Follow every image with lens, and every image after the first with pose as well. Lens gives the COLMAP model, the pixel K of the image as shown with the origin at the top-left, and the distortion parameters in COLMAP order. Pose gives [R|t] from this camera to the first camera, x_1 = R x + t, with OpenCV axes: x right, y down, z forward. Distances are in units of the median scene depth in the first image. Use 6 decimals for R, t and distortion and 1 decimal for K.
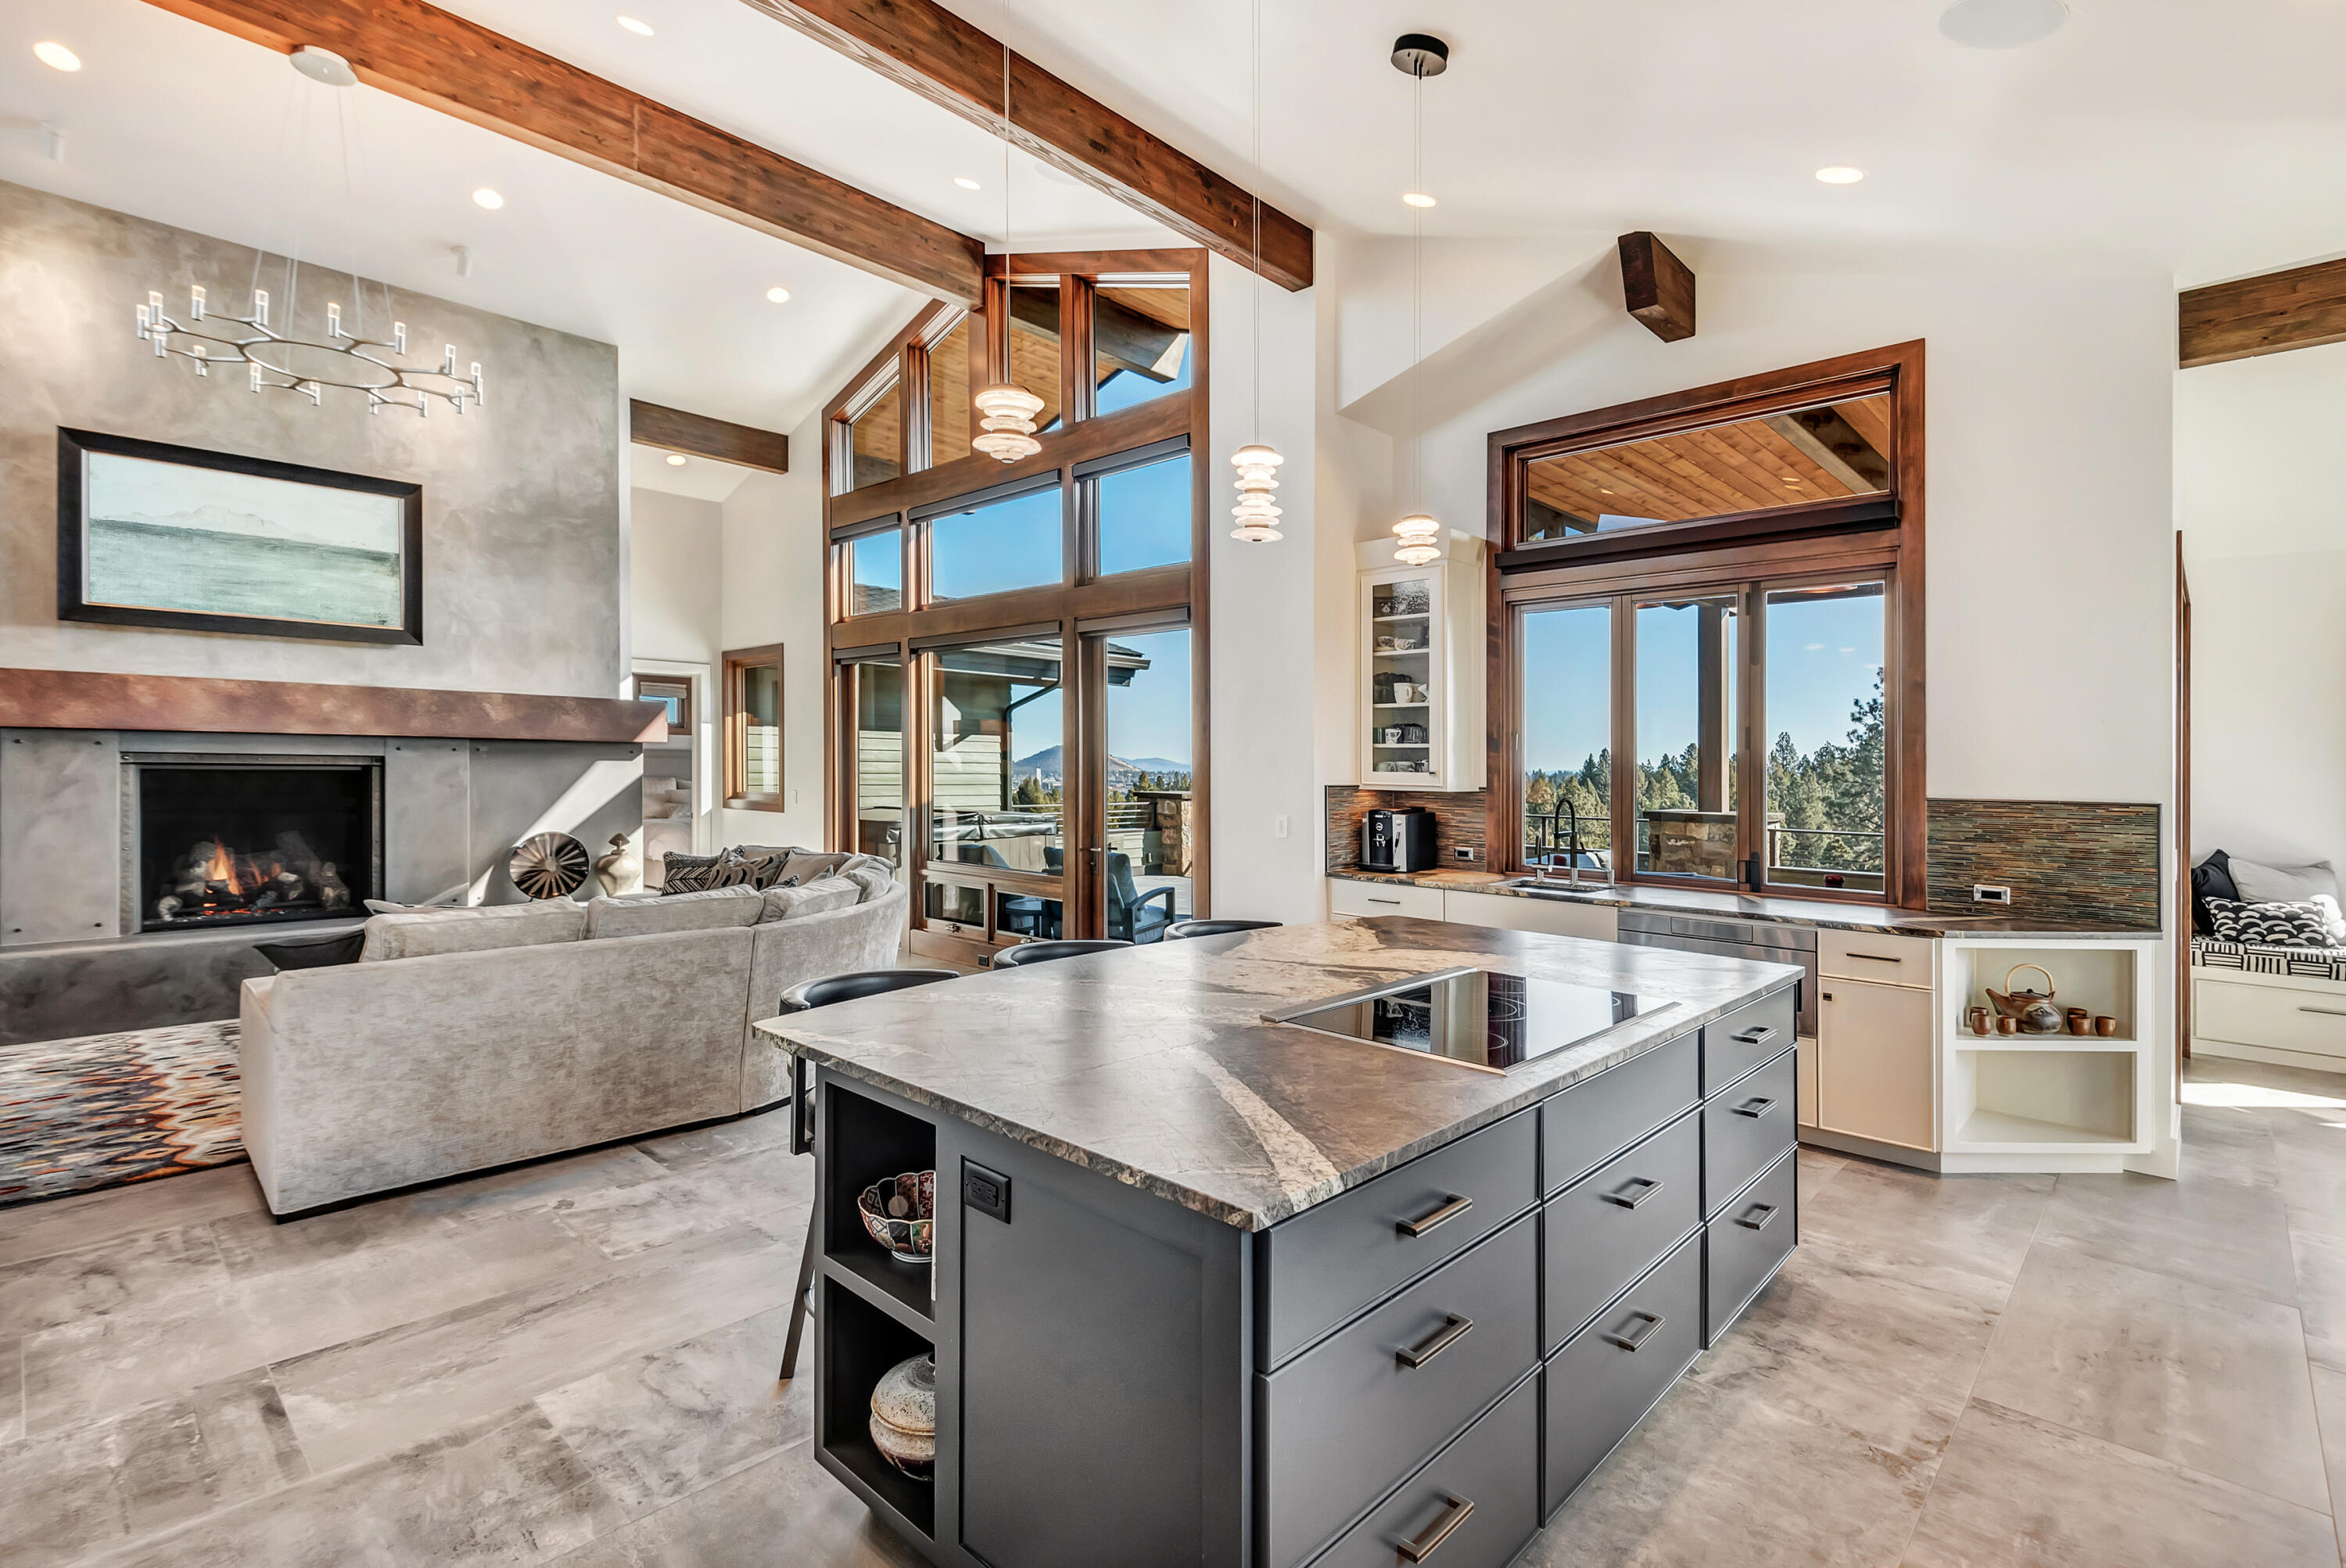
lens RADIAL K [[1088.2, 0, 1175.3], [0, 1088.2, 769.1], [0, 0, 1]] dist [0.024225, -0.015028]
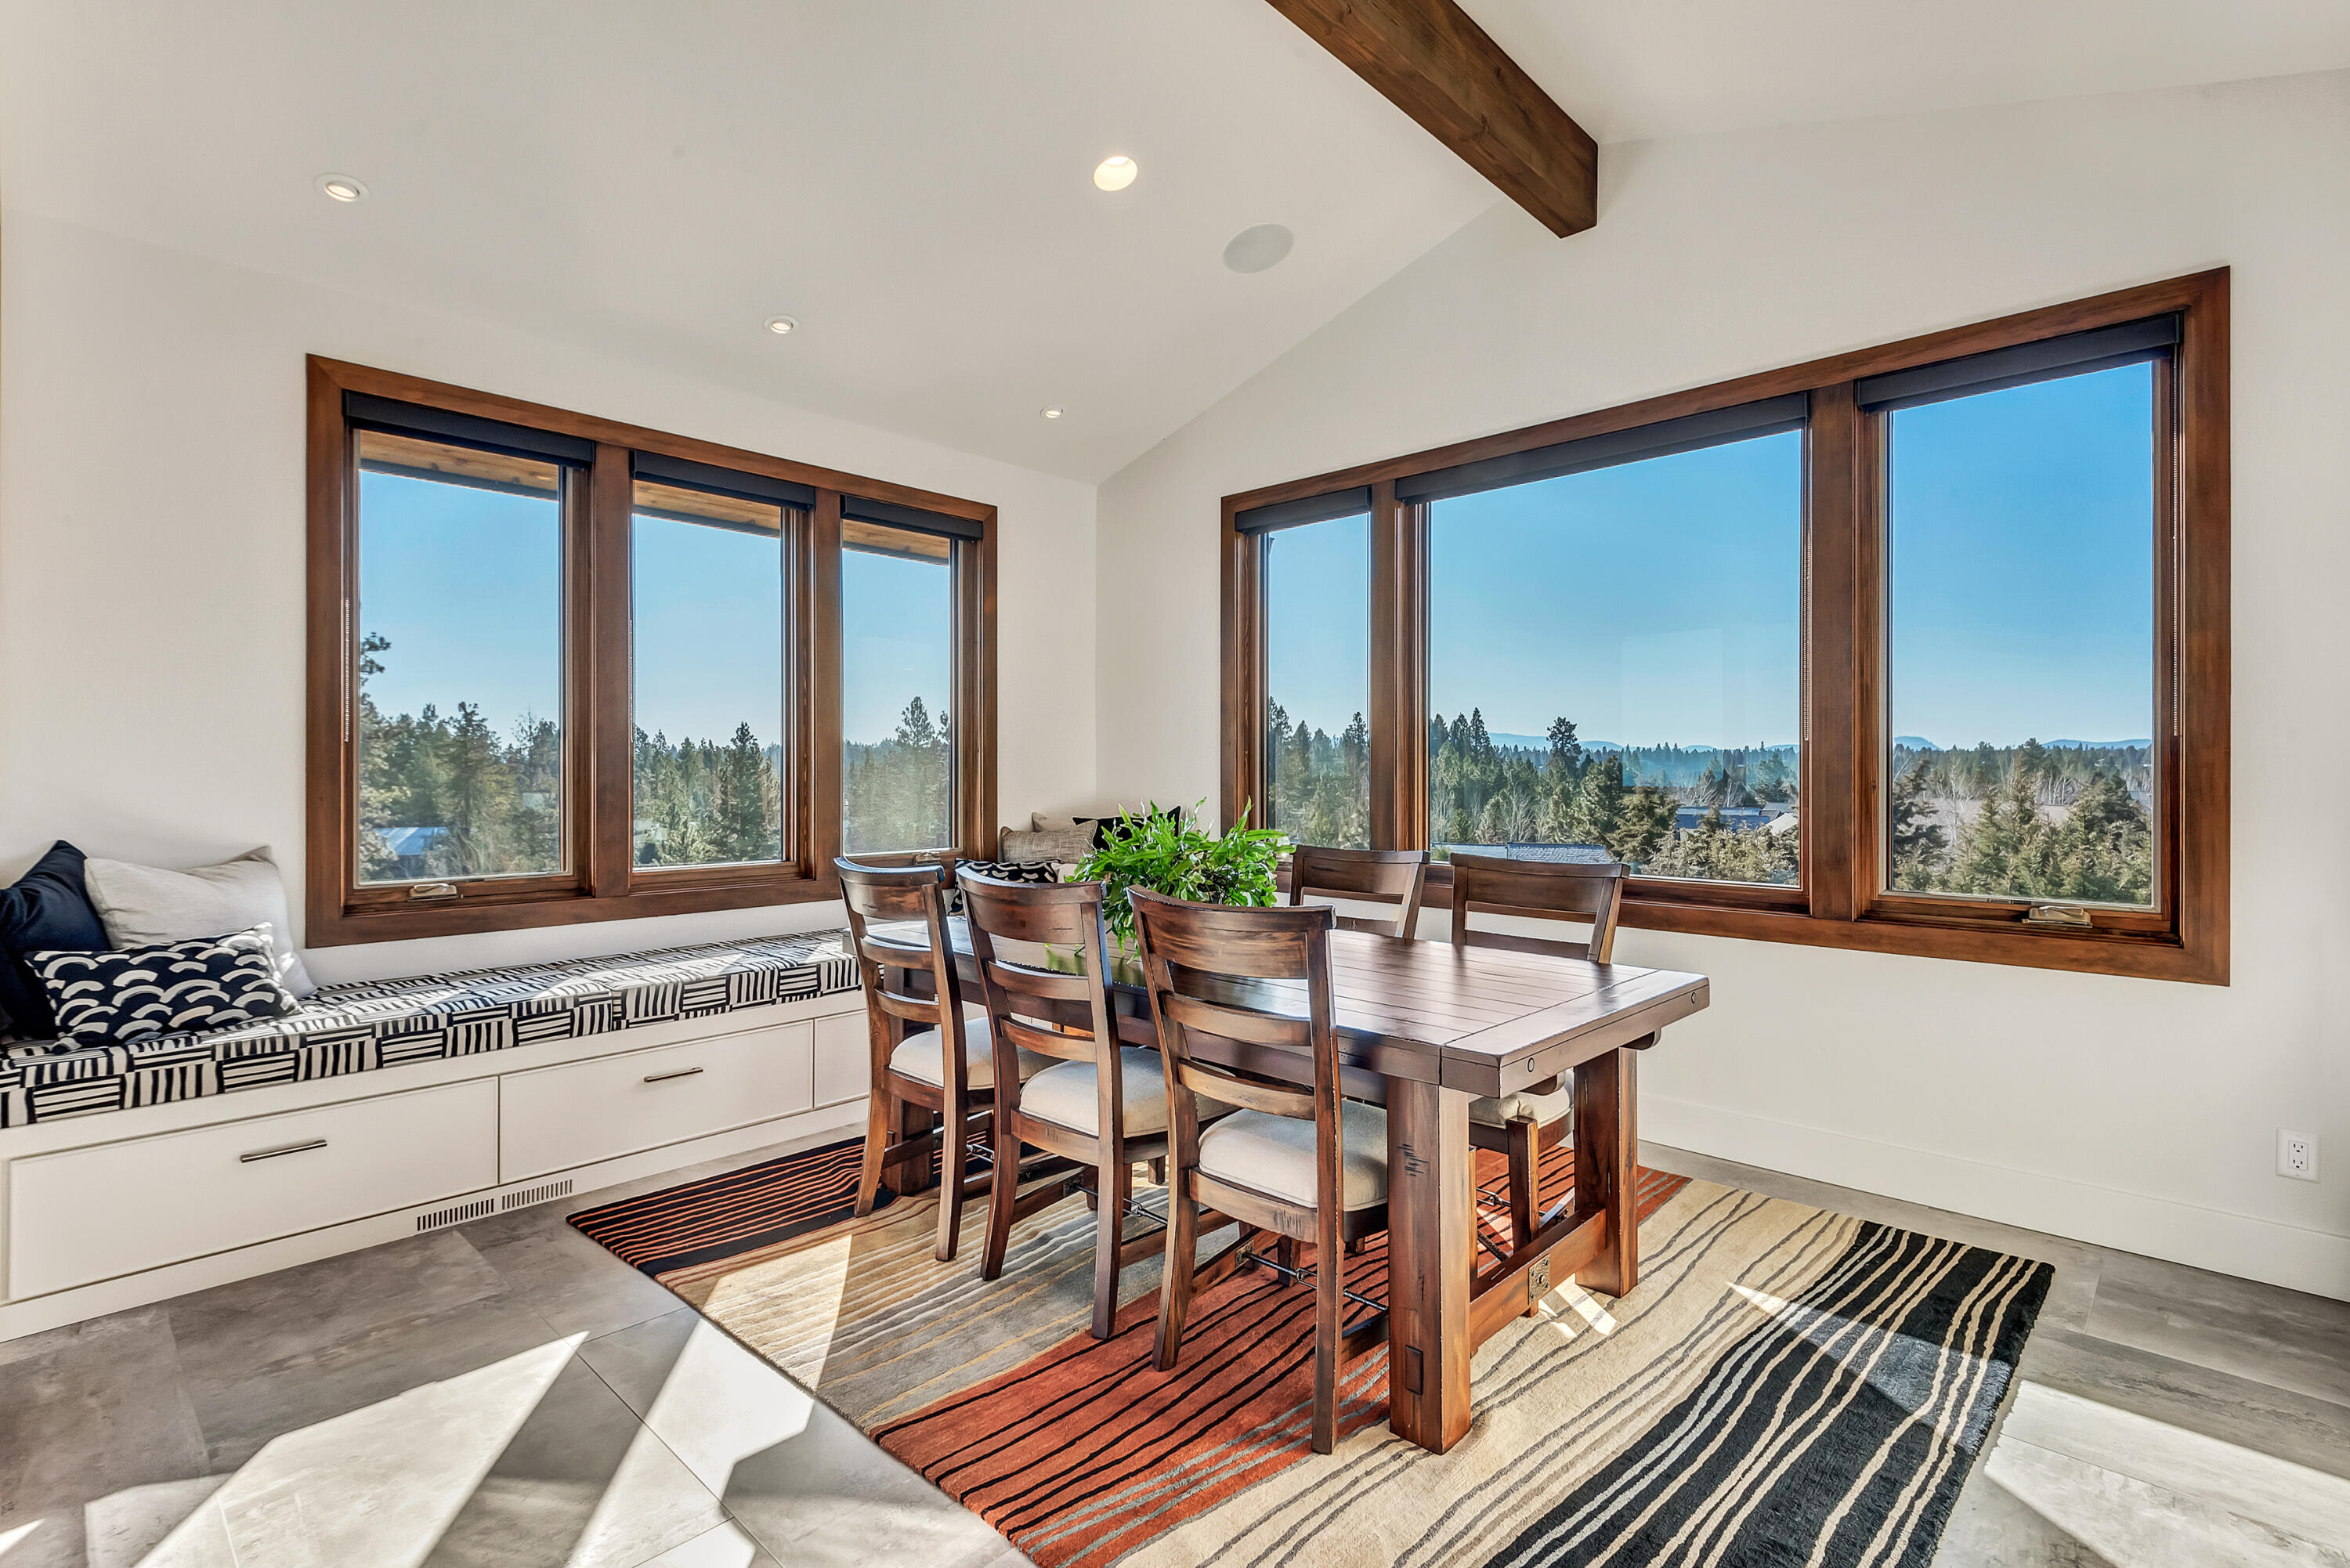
lens RADIAL K [[1089.9, 0, 1188.0], [0, 1089.9, 752.4], [0, 0, 1]] dist [0.024225, -0.015028]
pose [[-0.002291, 0.001442, 0.999996, 0.483579], [0.003928, 0.999991, -0.001433, 0.037723], [-0.999990, 0.003925, -0.002296, 0.524328]]
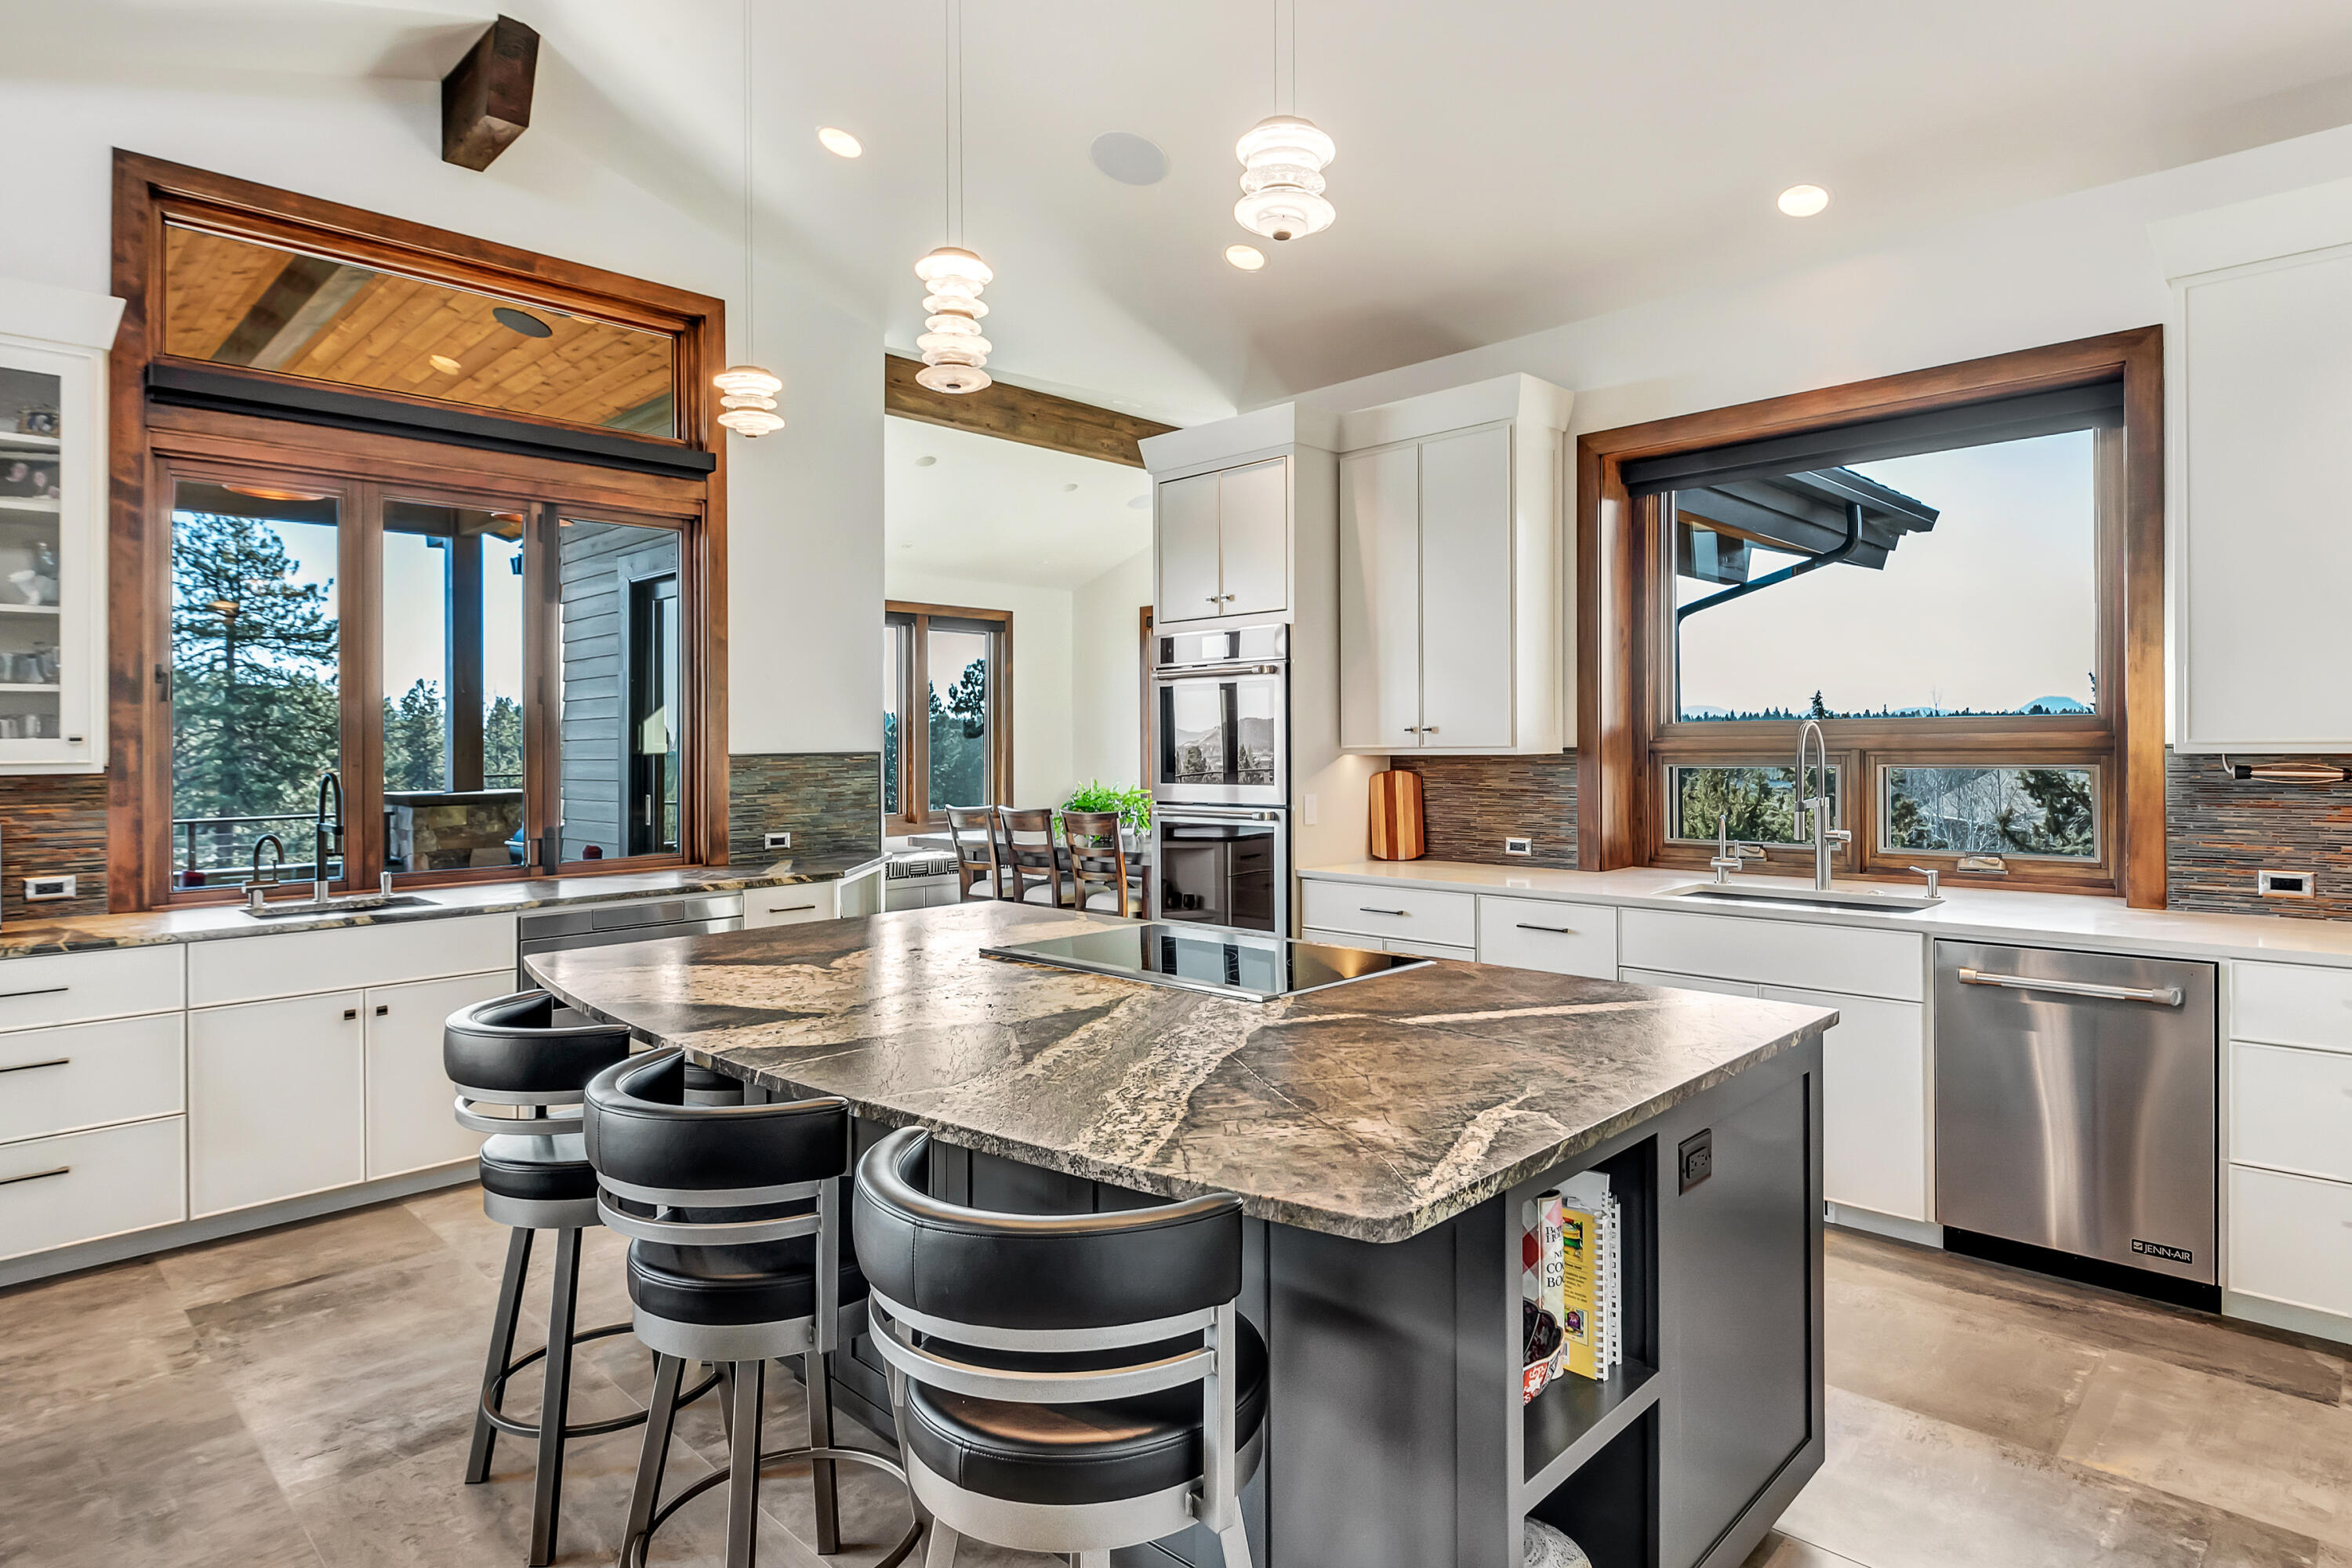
lens RADIAL K [[1250.2, 0, 1233.1], [0, 1250.2, 771.3], [0, 0, 1]] dist [0.020401, -0.011482]
pose [[-0.003768, -0.036559, 0.999324, -0.344682], [0.015539, 0.999209, 0.036614, 0.004728], [-0.999872, 0.015666, -0.003197, 0.382457]]
